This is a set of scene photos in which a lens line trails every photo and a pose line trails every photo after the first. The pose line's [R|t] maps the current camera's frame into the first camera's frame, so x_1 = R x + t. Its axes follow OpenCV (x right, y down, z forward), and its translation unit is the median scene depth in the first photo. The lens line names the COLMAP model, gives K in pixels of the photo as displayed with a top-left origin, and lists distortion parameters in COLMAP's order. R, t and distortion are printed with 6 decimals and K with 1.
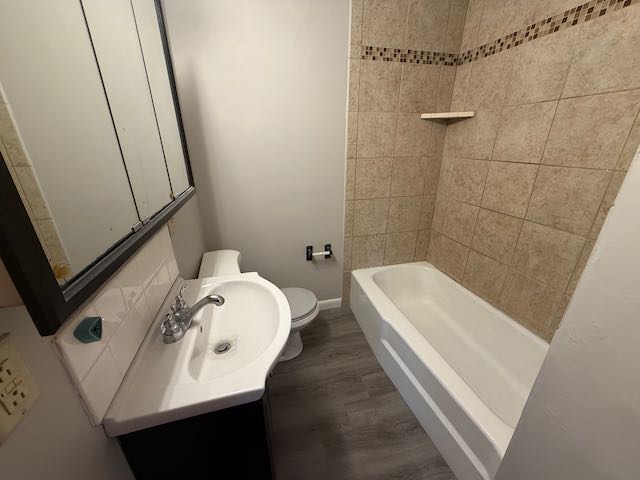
lens RADIAL K [[254.2, 0, 319.3], [0, 254.2, 239.8], [0, 0, 1]] dist [0.000952, 0.000031]
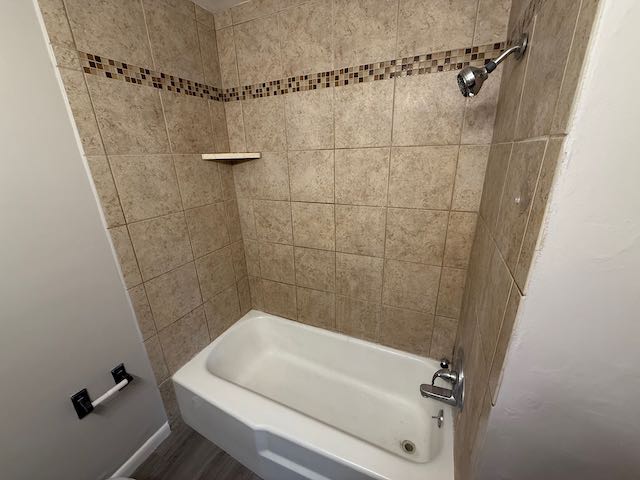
lens RADIAL K [[254.2, 0, 320.0], [0, 254.2, 241.4], [0, 0, 1]] dist [0.000952, 0.000031]
pose [[0.640385, -0.264101, 0.721220, -0.015962], [0.304189, 0.949447, 0.077579, -0.193743], [-0.705249, 0.169707, 0.688348, 0.242126]]
